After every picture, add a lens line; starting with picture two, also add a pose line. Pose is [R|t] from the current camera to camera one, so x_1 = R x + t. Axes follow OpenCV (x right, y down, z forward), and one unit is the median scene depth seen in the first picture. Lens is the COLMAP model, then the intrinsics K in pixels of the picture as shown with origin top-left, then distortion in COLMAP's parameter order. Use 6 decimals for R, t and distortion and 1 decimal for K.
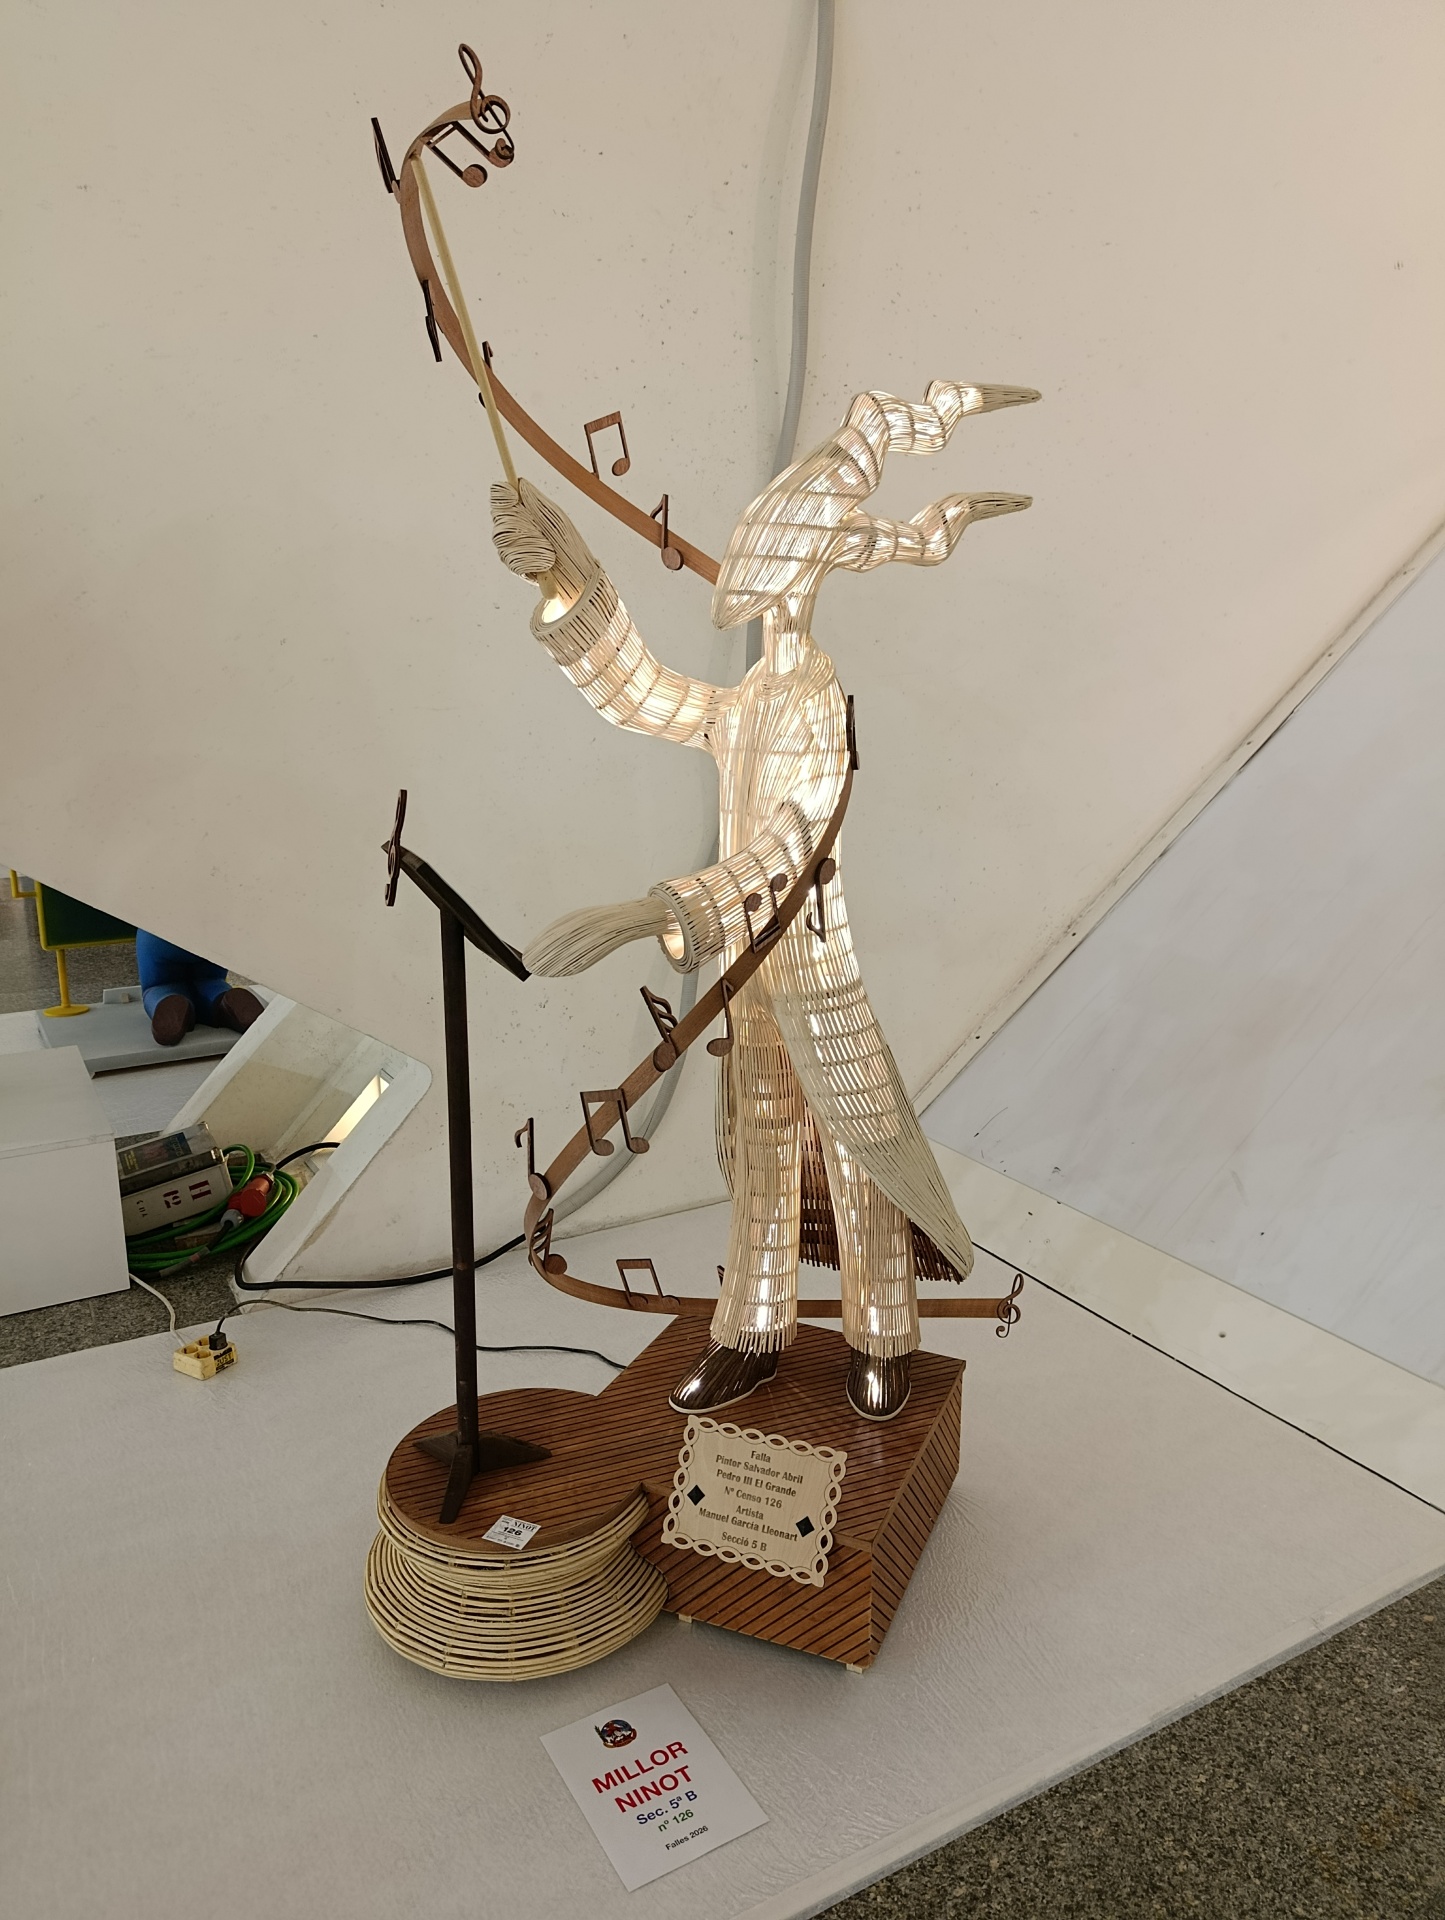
lens RADIAL K [[1292.8, 0, 720.3], [0, 1292.8, 956.1], [0, 0, 1]] dist [-0.006609, -0.000037]
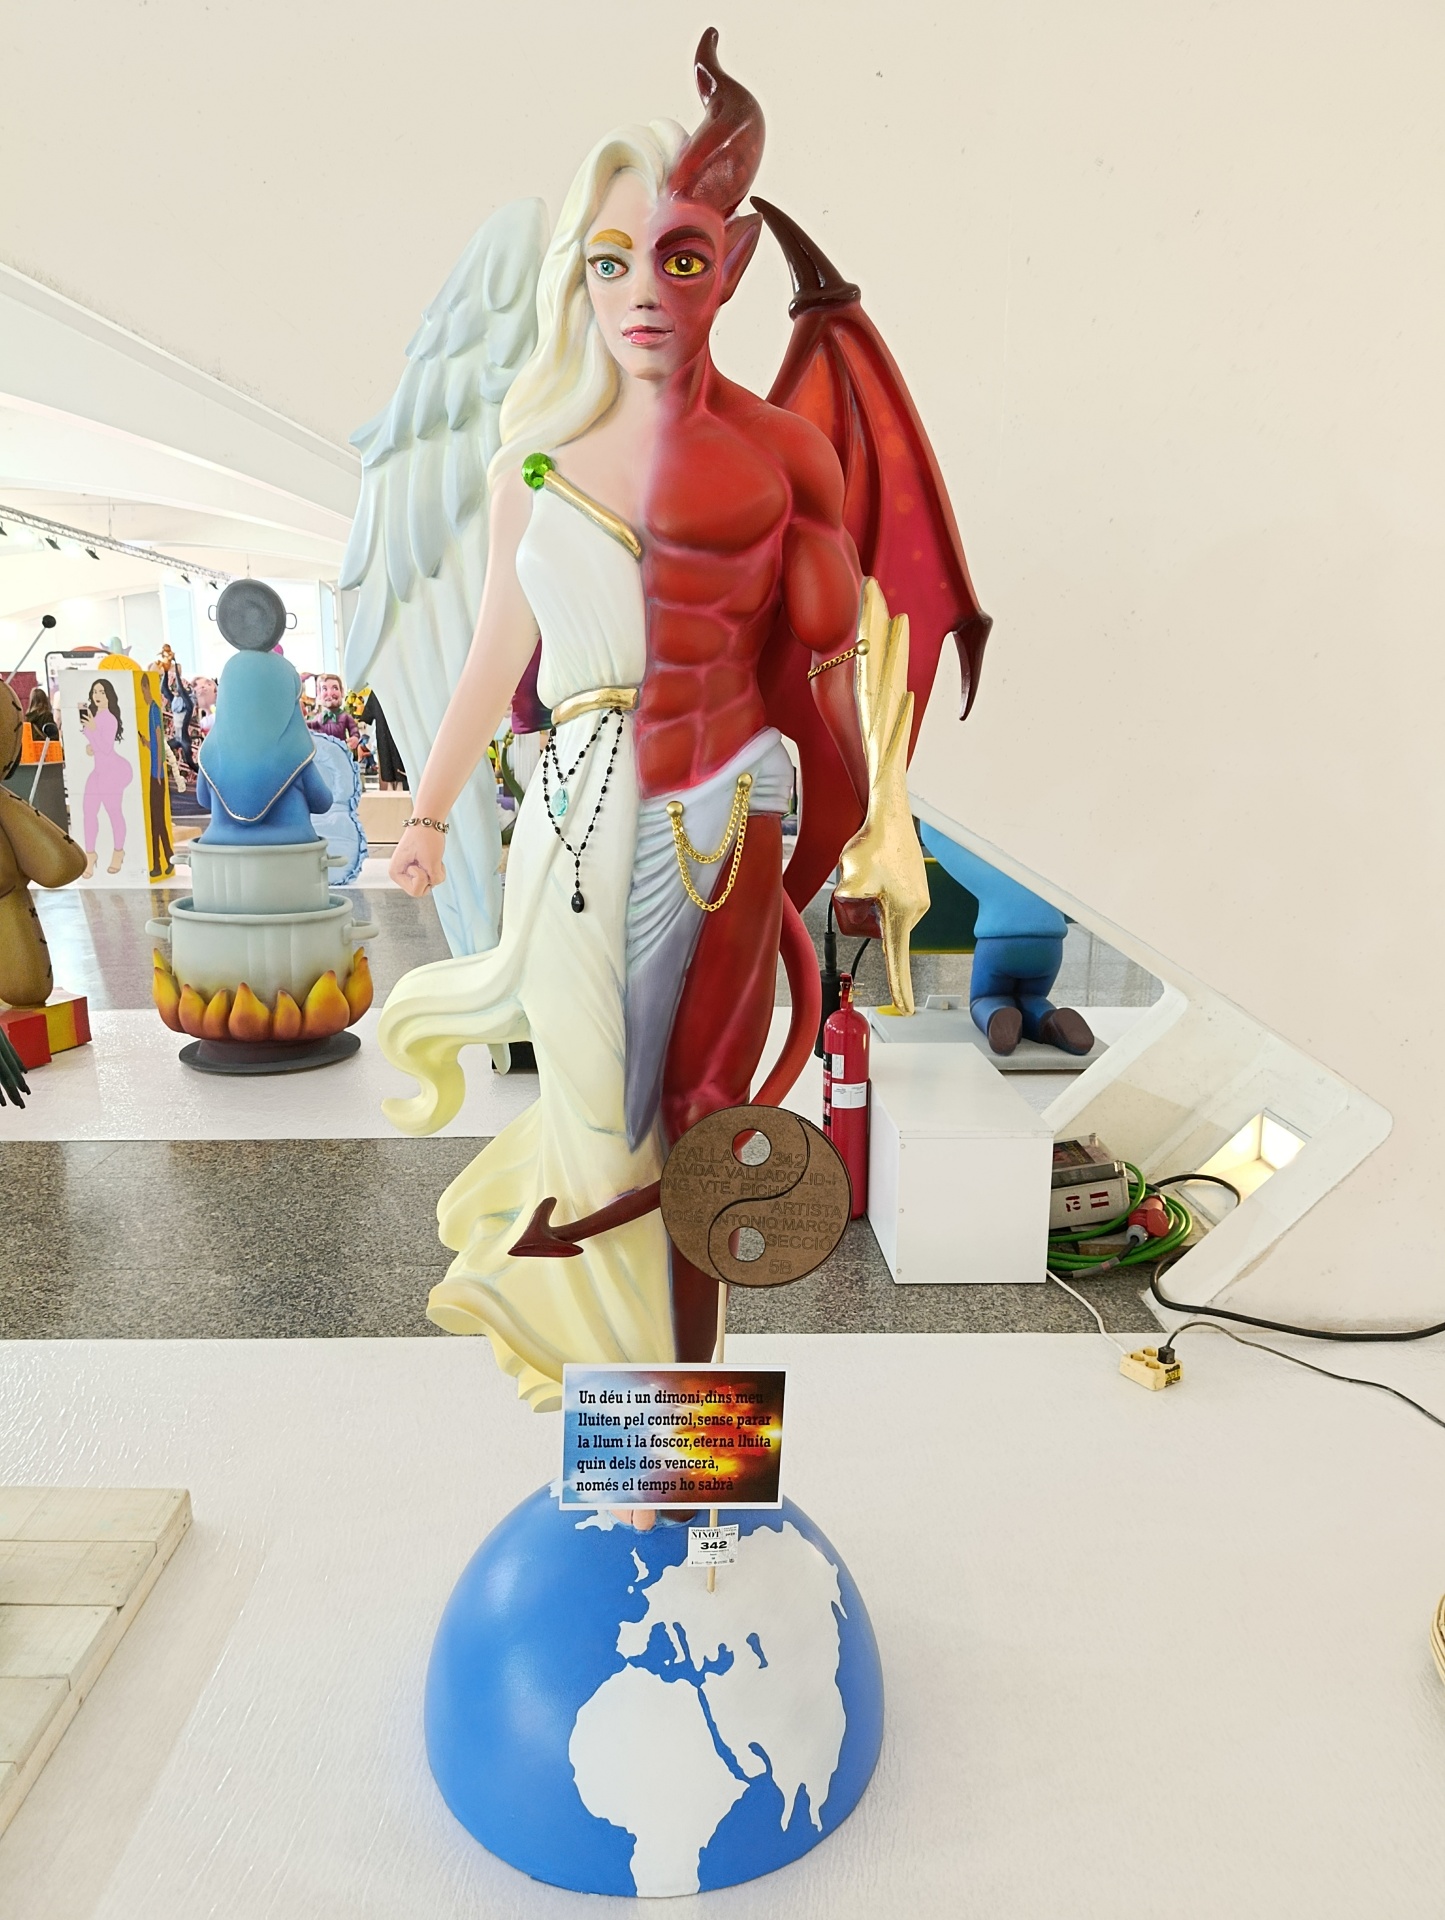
lens RADIAL K [[1292.8, 0, 720.6], [0, 1292.8, 963.2], [0, 0, 1]] dist [-0.006609, -0.000037]
pose [[0.883354, 0.100999, -0.457696, -0.231470], [-0.113562, 0.993531, 0.000066, 0.031692], [0.454742, 0.051919, 0.889109, -0.050639]]
